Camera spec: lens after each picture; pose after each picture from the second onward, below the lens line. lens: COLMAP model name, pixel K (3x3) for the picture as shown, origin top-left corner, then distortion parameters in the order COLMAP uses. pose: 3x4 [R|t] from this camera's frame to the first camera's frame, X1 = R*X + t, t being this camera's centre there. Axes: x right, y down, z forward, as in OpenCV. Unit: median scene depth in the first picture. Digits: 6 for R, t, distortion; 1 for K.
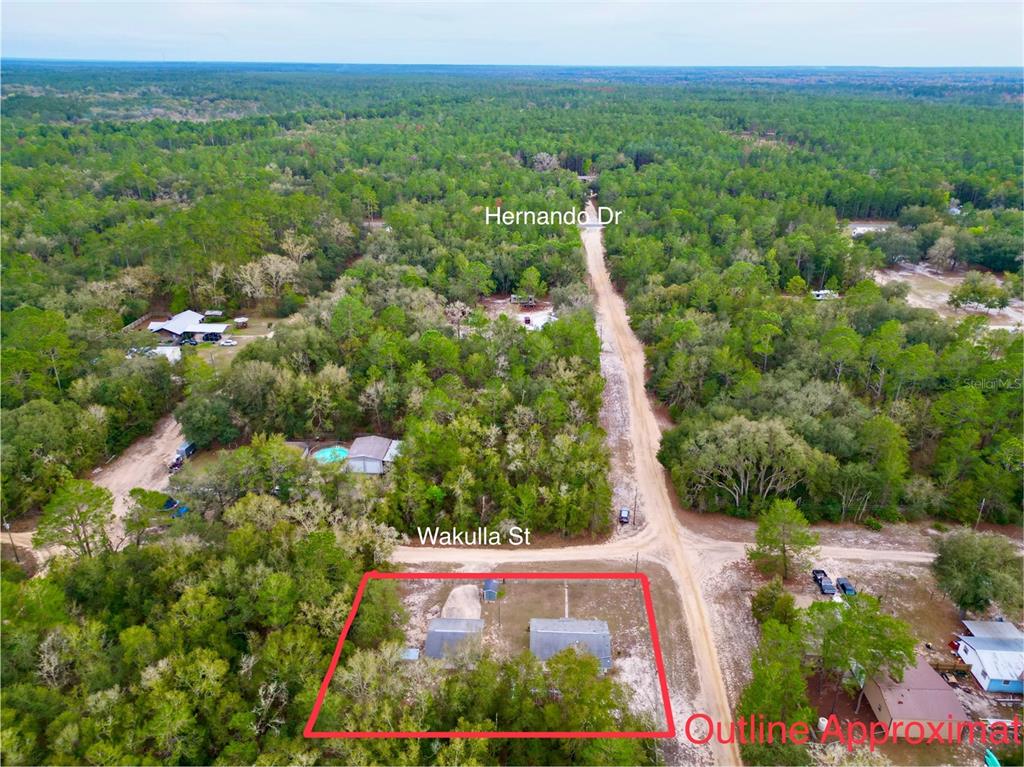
lens RADIAL K [[711.4, 0, 512.0], [0, 711.4, 383.5], [0, 0, 1]] dist [0.076274, -0.086954]
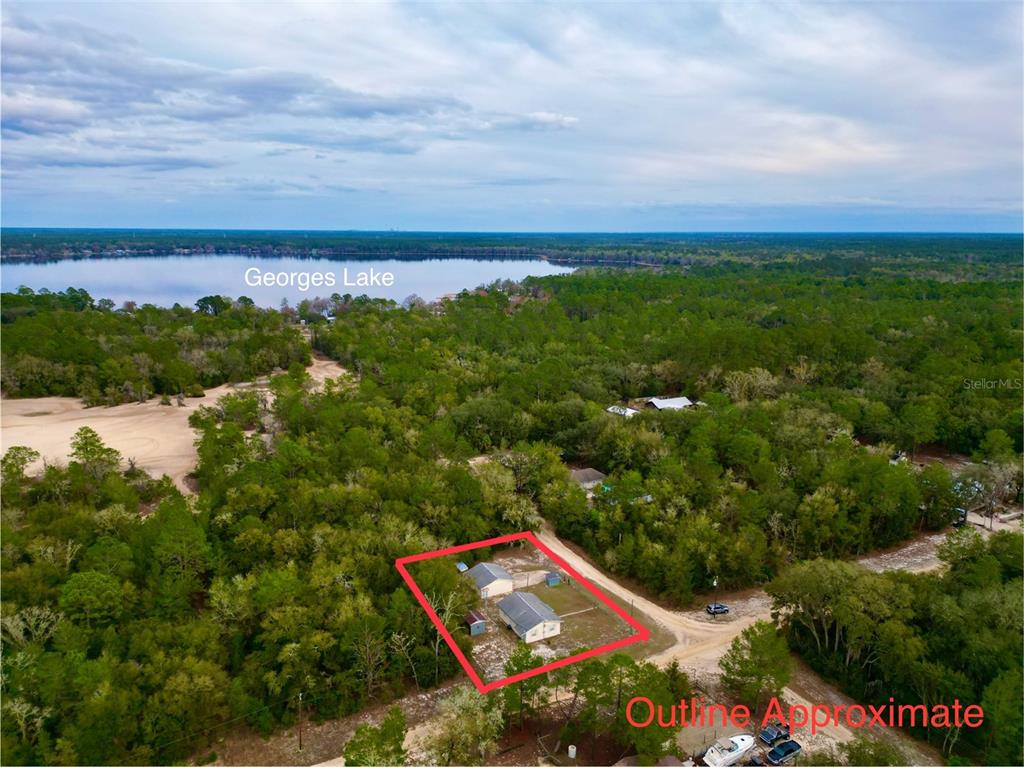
lens RADIAL K [[708.8, 0, 516.5], [0, 708.8, 385.0], [0, 0, 1]] dist [0.069837, -0.081161]
pose [[0.511443, 0.185145, -0.839135, 1.007628], [-0.357125, 0.933985, -0.011591, 0.001557], [0.781593, 0.305604, 0.543800, 0.157985]]
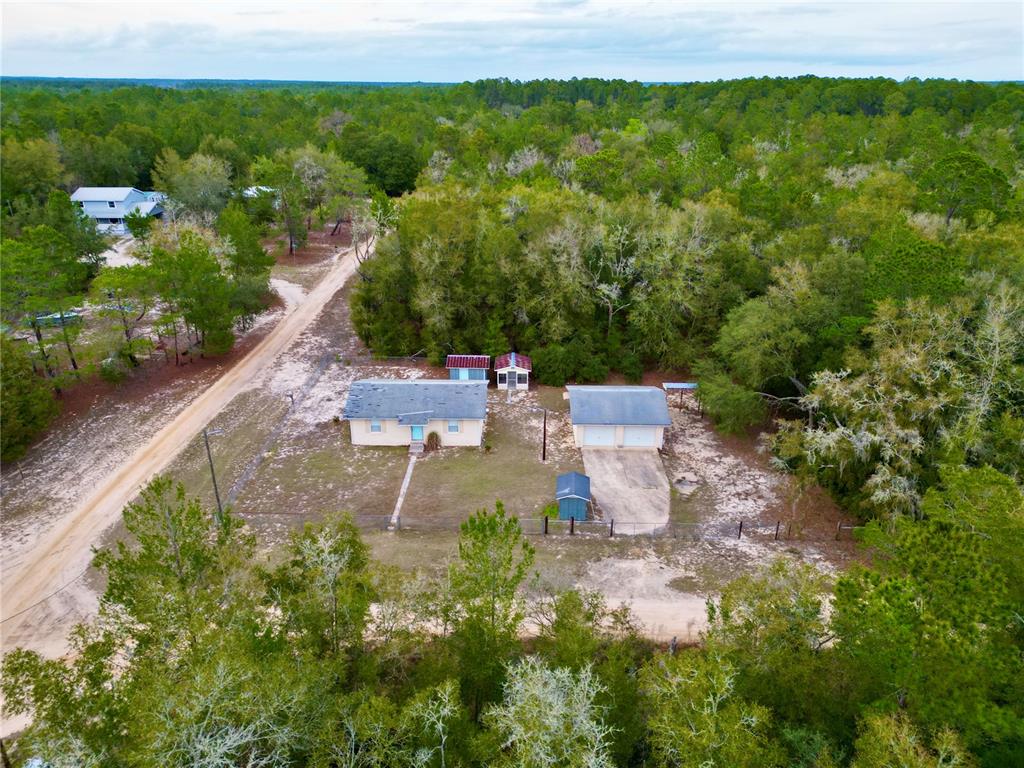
lens RADIAL K [[711.4, 0, 512.0], [0, 711.4, 384.0], [0, 0, 1]] dist [0.076274, -0.086954]
pose [[-0.999416, 0.011314, -0.032244, 0.021861], [-0.015787, 0.683987, 0.729323, -0.073332], [0.030307, 0.729406, -0.683409, 1.322614]]
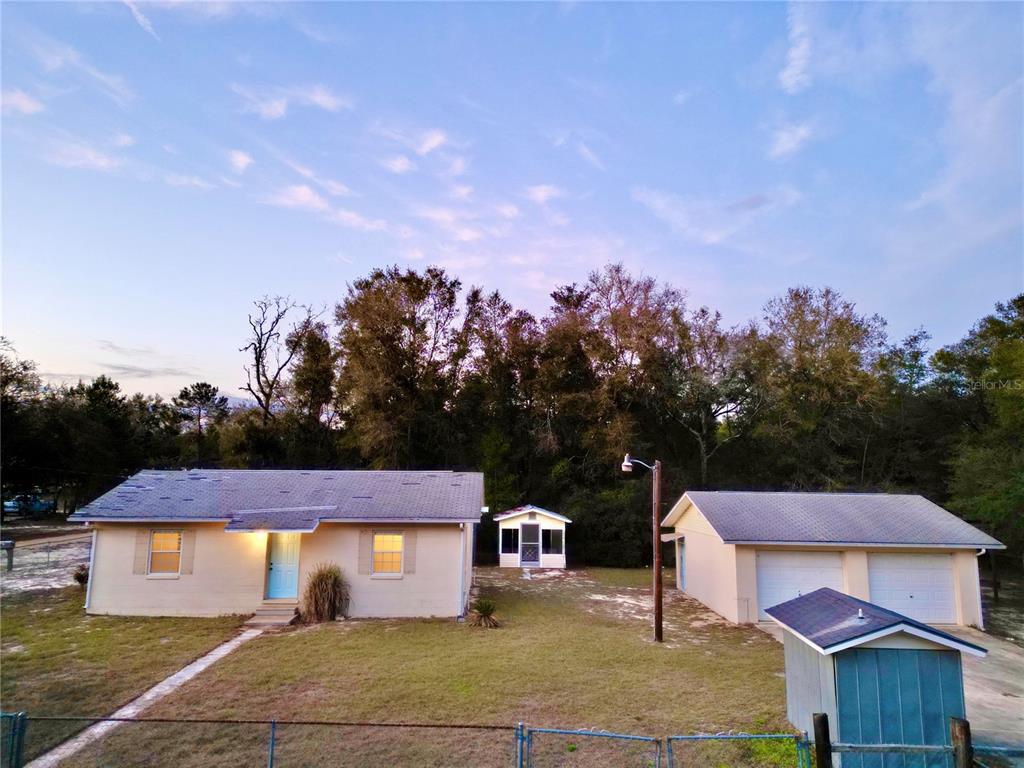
lens RADIAL K [[708.8, 0, 516.5], [0, 708.8, 385.5], [0, 0, 1]] dist [0.069837, -0.081161]
pose [[-0.997099, -0.019946, -0.073462, 0.030221], [-0.039577, 0.960208, 0.276467, 0.238775], [0.065024, 0.278572, -0.958212, 1.152713]]
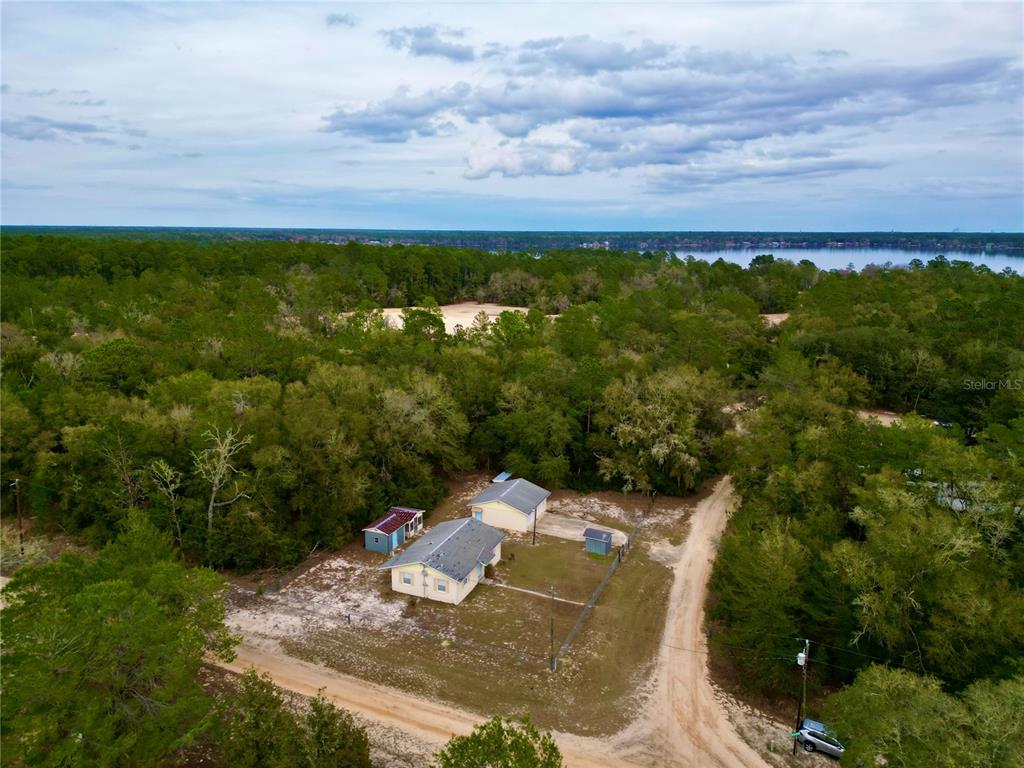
lens RADIAL K [[711.4, 0, 512.0], [0, 711.4, 384.0], [0, 0, 1]] dist [0.076274, -0.086954]
pose [[-0.331148, 0.197013, -0.922782, 0.638841], [-0.390734, 0.861539, 0.324156, -0.032293], [0.858876, 0.467906, -0.208318, 1.066517]]
